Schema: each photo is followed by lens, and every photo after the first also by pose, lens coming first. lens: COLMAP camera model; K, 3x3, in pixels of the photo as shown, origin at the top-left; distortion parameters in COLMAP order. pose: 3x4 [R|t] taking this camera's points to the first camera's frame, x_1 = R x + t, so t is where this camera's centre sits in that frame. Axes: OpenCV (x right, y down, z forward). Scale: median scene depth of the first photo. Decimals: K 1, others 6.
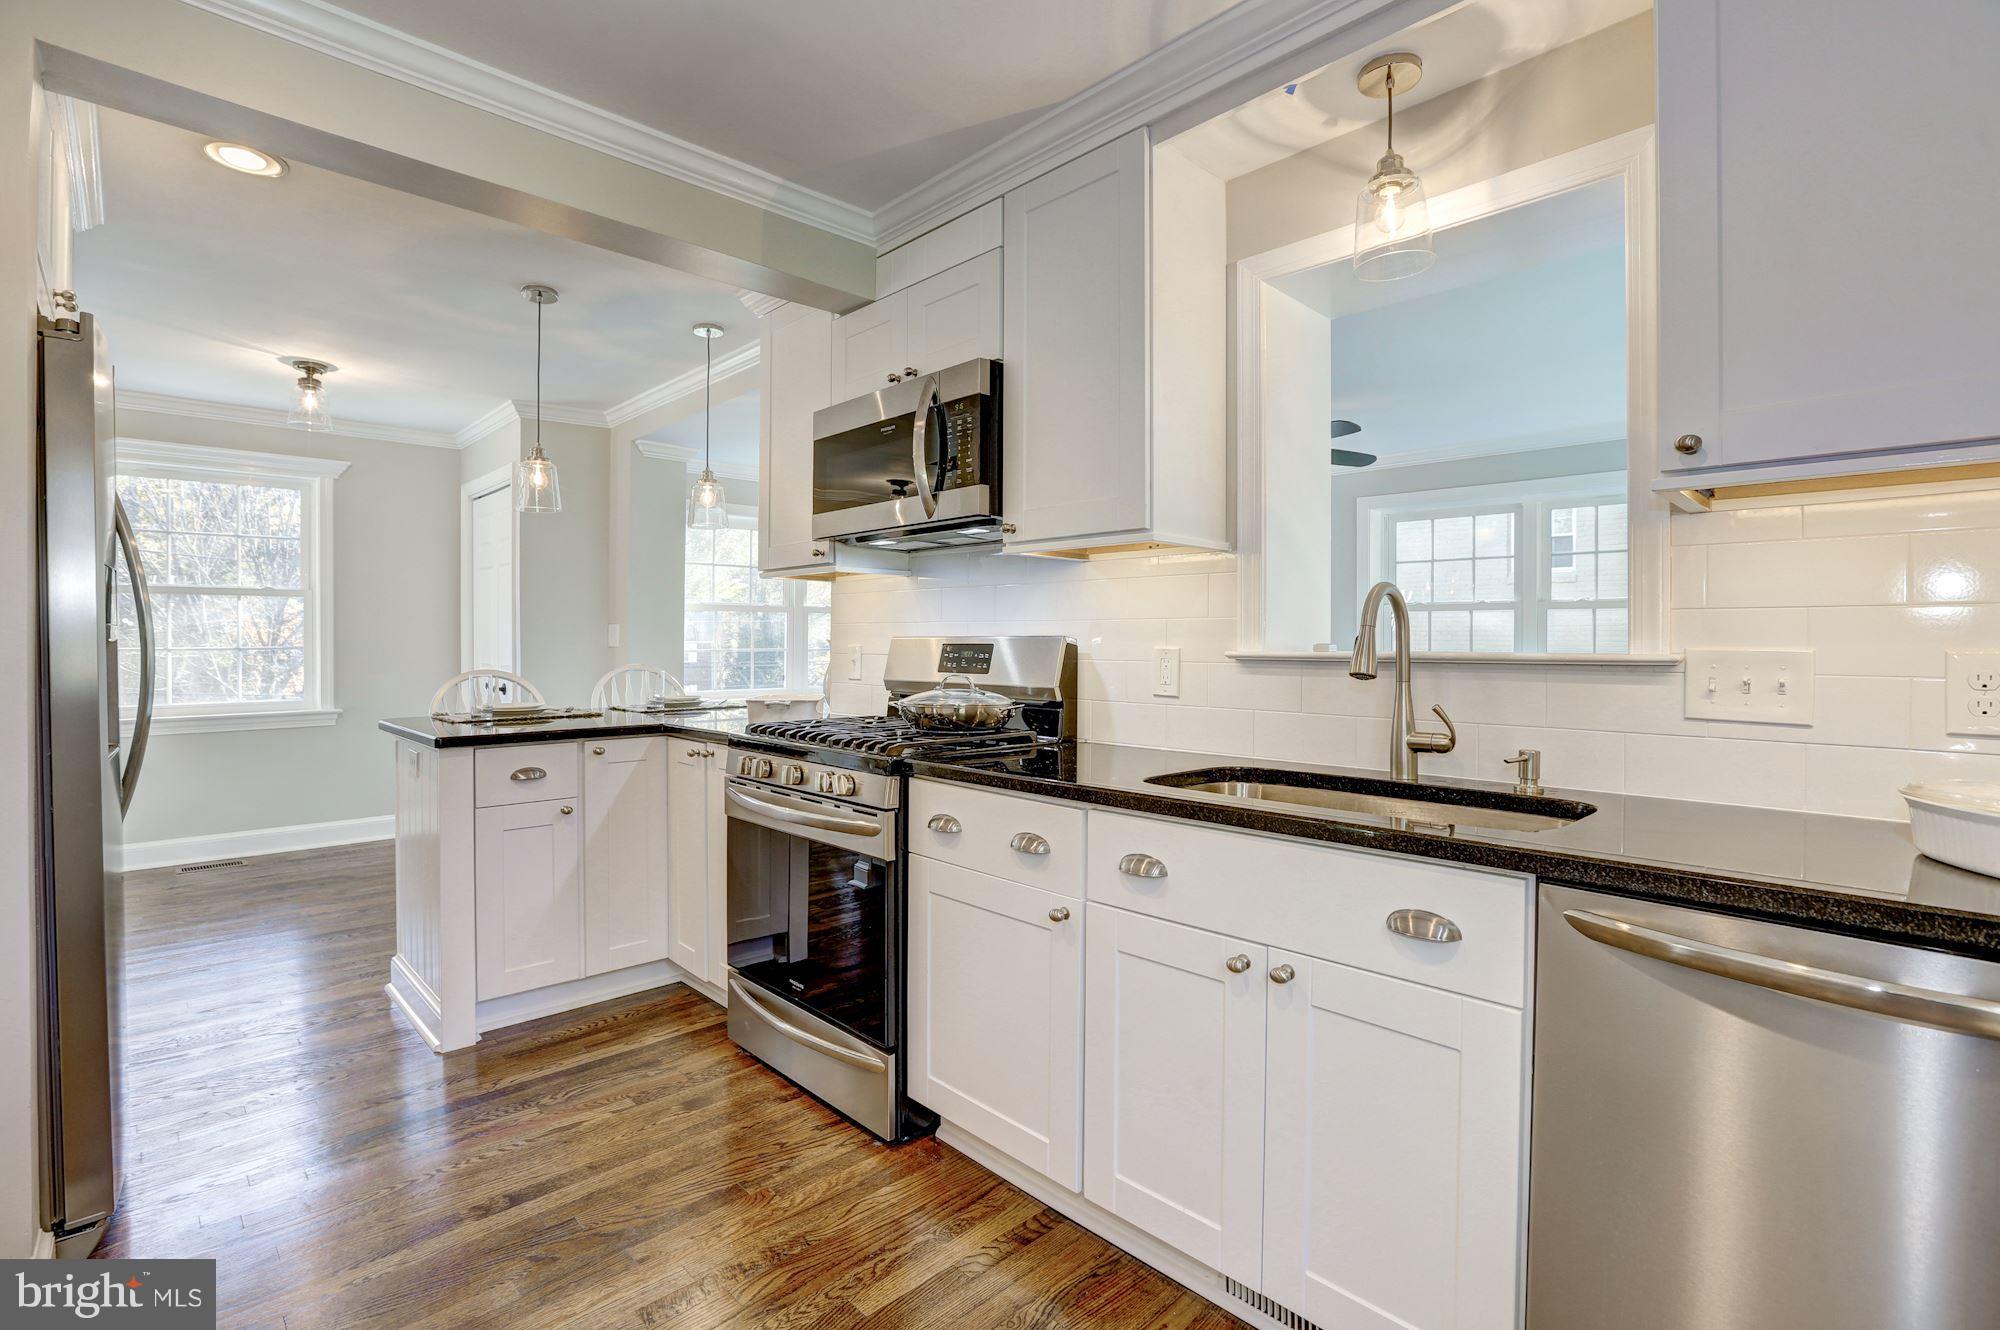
lens RADIAL K [[937.8, 0, 1005.4], [0, 937.8, 660.7], [0, 0, 1]] dist [-0.052892, 0.019713]
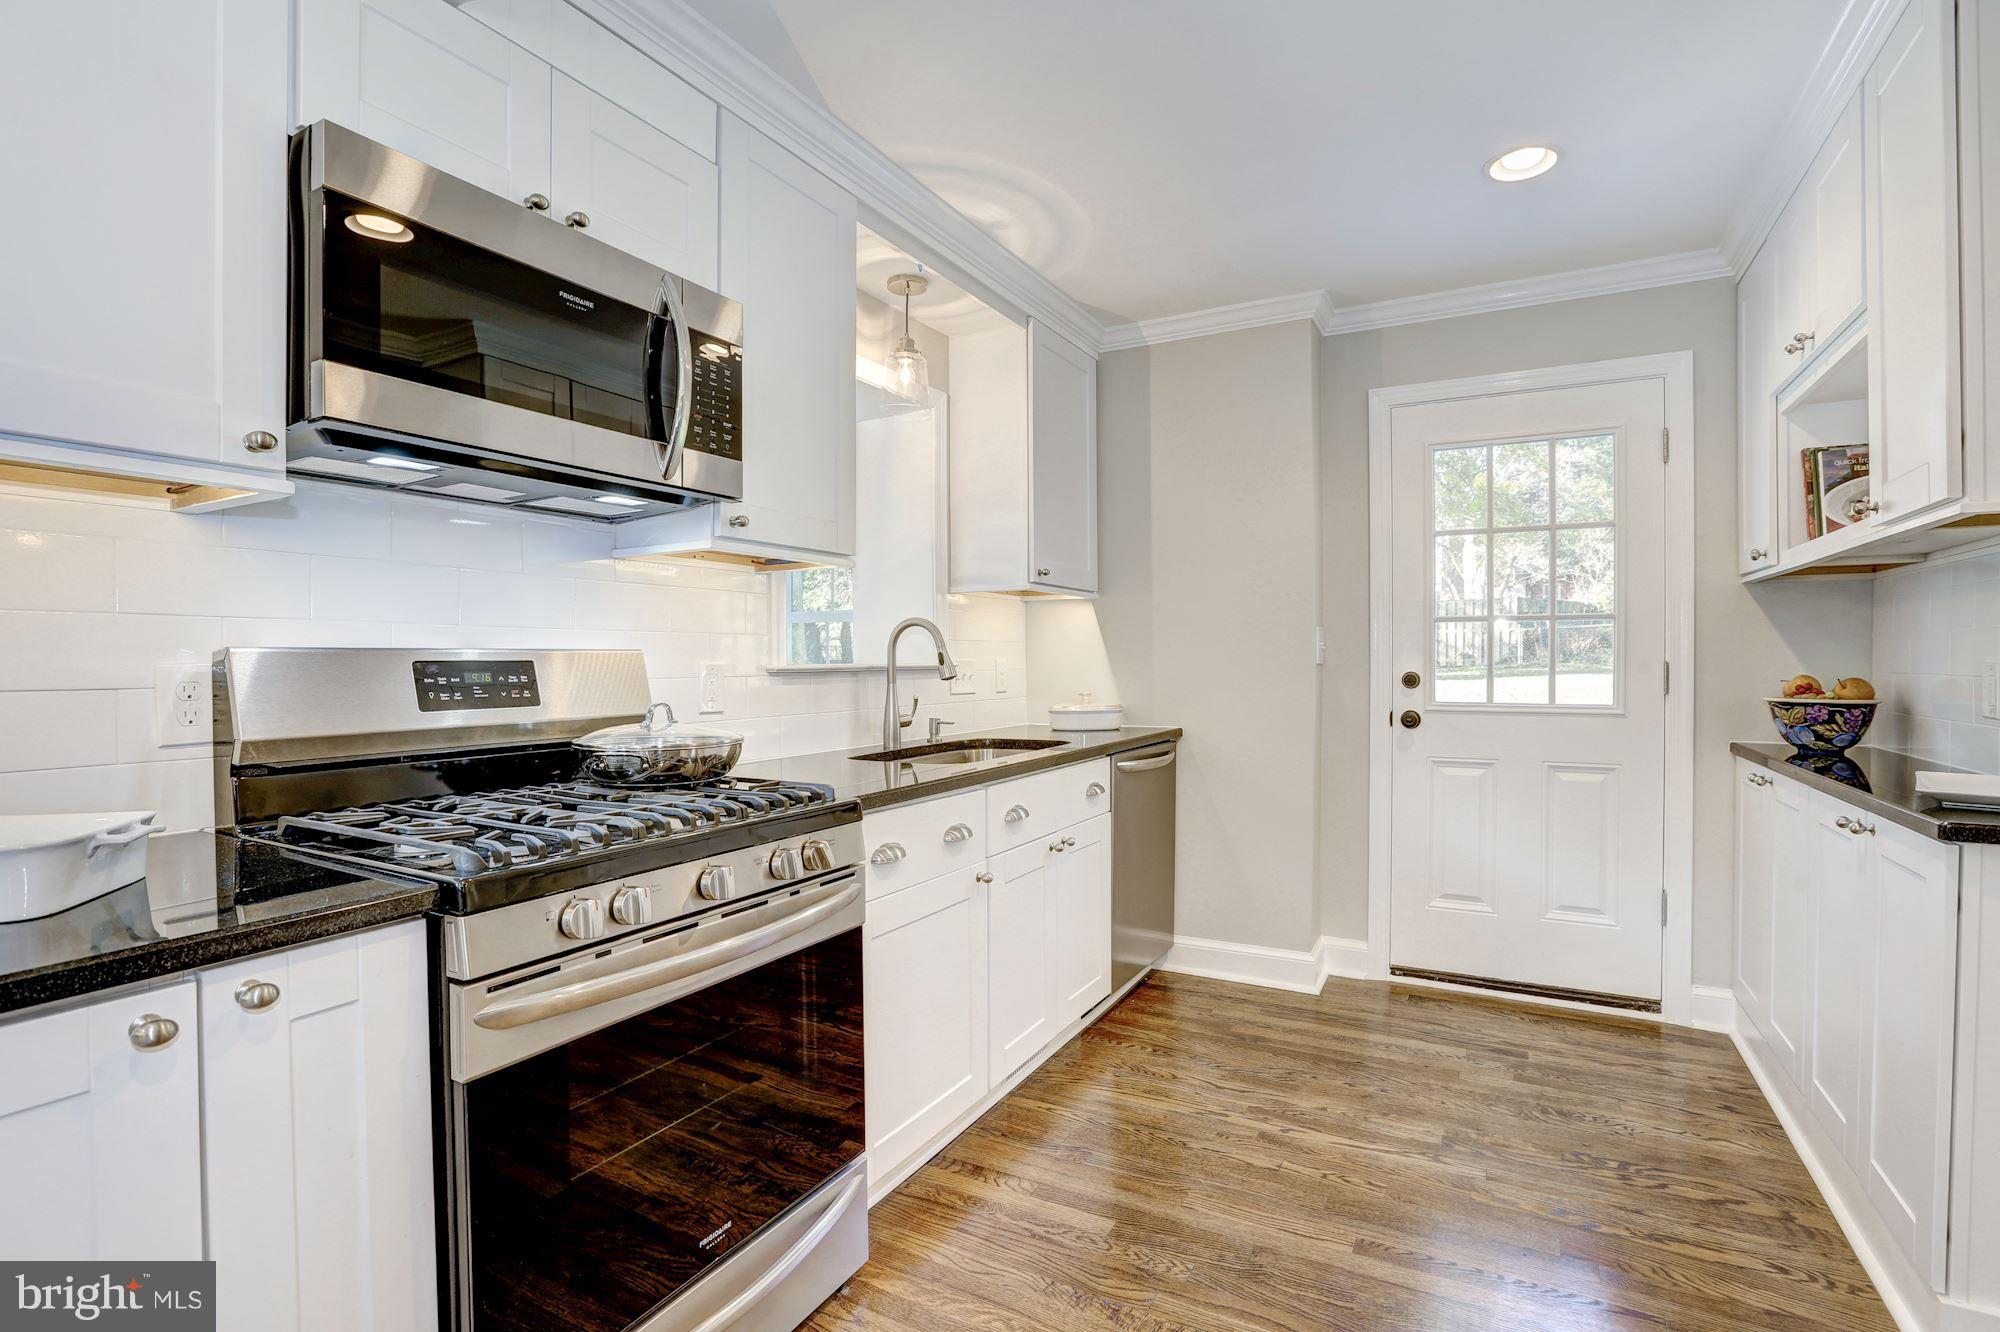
lens RADIAL K [[950.1, 0, 1000.0], [0, 950.1, 666.0], [0, 0, 1]] dist [-0.003100, 0.000984]
pose [[-0.293572, -0.017532, 0.955776, -1.002816], [0.010978, 0.999704, 0.021710, -0.032890], [-0.955874, 0.016866, -0.293293, 1.167544]]
